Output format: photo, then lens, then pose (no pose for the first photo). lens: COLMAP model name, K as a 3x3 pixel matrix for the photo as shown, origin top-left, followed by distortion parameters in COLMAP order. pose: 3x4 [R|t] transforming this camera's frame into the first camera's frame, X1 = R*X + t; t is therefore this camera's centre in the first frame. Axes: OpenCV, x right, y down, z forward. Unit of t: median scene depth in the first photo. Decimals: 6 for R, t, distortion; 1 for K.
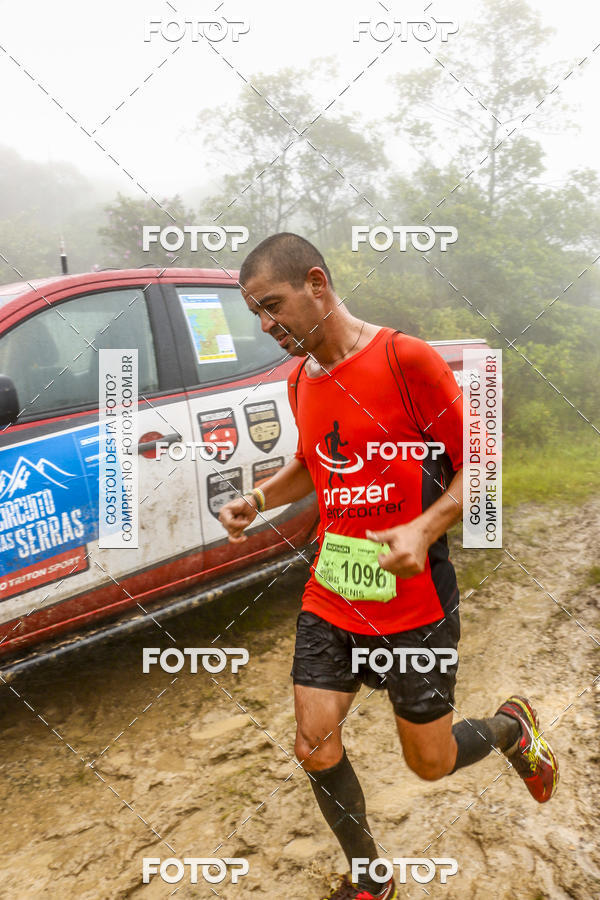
lens RADIAL K [[732.3, 0, 311.0], [0, 732.3, 458.1], [0, 0, 1]] dist [-0.182264, 0.148361]
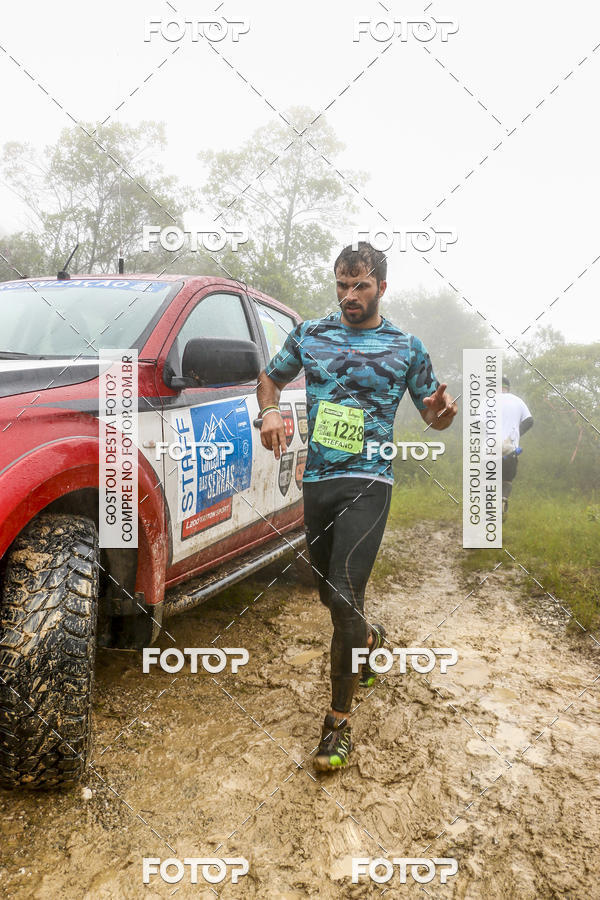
lens RADIAL K [[732.3, 0, 308.5], [0, 732.3, 457.0], [0, 0, 1]] dist [-0.182264, 0.148361]
pose [[0.906477, 0.064943, 0.417231, -0.577026], [-0.024194, 0.994467, -0.102227, 0.143998], [-0.421561, 0.082572, 0.903033, -0.125127]]
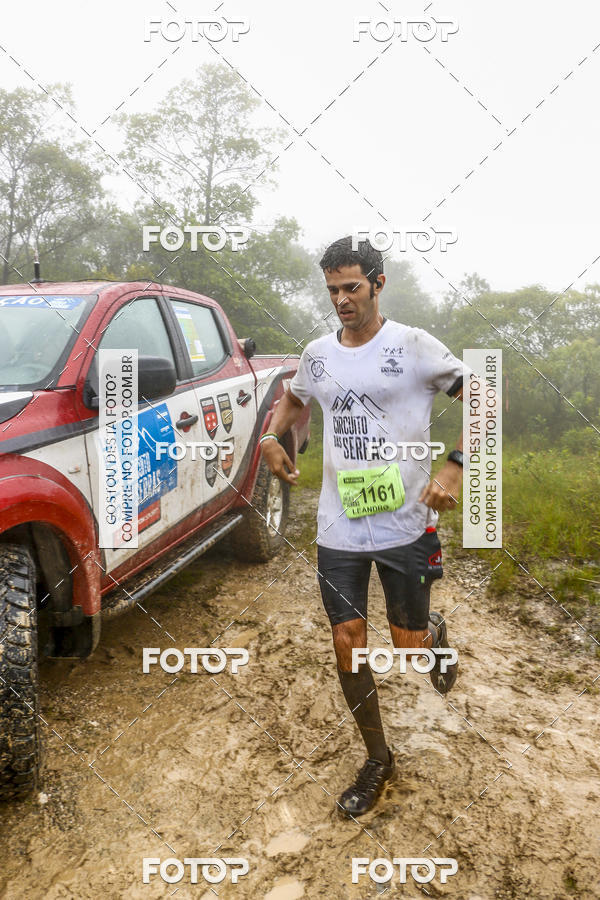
lens RADIAL K [[732.3, 0, 306.3], [0, 732.3, 454.5], [0, 0, 1]] dist [-0.182264, 0.148361]
pose [[0.872632, -0.023057, 0.487834, -0.575888], [0.043312, 0.998603, -0.030279, 0.076488], [-0.486454, 0.047551, 0.872411, -0.191641]]
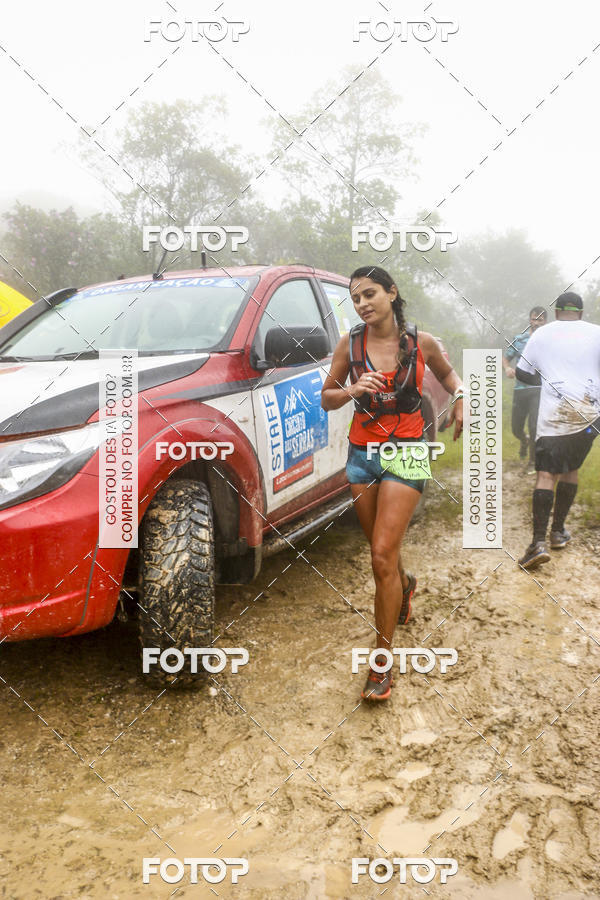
lens RADIAL K [[732.3, 0, 311.7], [0, 732.3, 456.0], [0, 0, 1]] dist [-0.182264, 0.148361]
pose [[0.948149, -0.015729, 0.317438, -0.630989], [0.026903, 0.999162, -0.030849, 0.137335], [-0.316687, 0.037789, 0.947777, -0.301238]]
